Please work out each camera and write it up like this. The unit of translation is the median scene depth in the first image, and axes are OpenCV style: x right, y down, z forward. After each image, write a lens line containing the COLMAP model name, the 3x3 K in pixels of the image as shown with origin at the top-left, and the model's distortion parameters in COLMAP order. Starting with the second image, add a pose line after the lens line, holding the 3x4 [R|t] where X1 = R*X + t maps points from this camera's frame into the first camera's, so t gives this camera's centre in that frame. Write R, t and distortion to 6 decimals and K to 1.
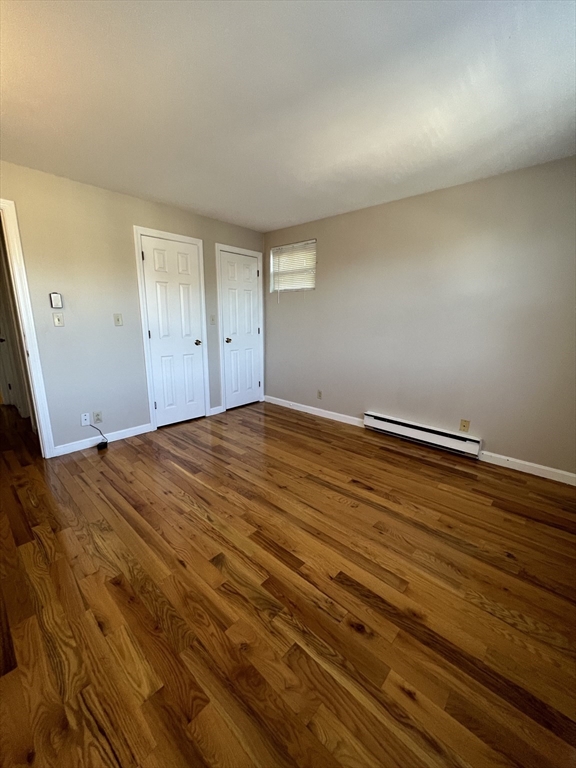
lens RADIAL K [[311.0, 0, 289.8], [0, 311.0, 383.0], [0, 0, 1]] dist [0.000299, 0.000012]
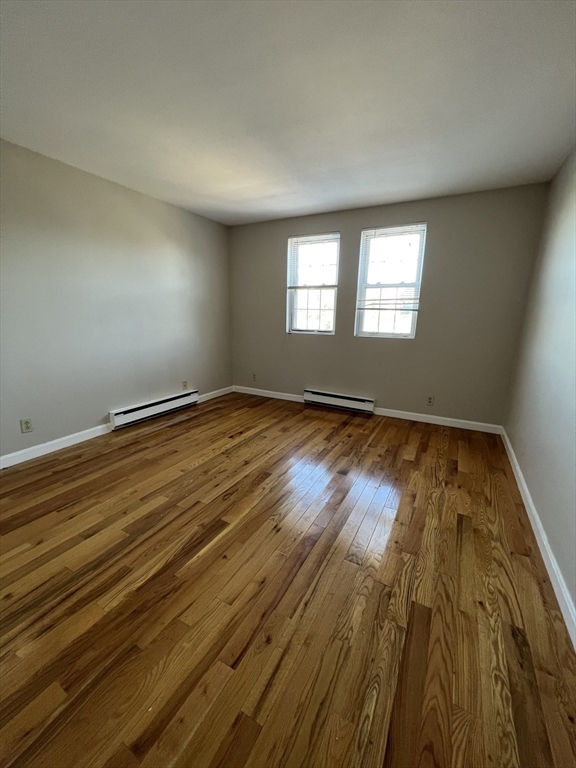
lens RADIAL K [[311.0, 0, 289.7], [0, 311.0, 384.1], [0, 0, 1]] dist [0.000299, 0.000012]
pose [[-0.251742, -0.229360, 0.940223, -0.864415], [0.181442, 0.943100, 0.278643, -0.171537], [-0.950634, 0.240743, -0.195802, 0.843019]]
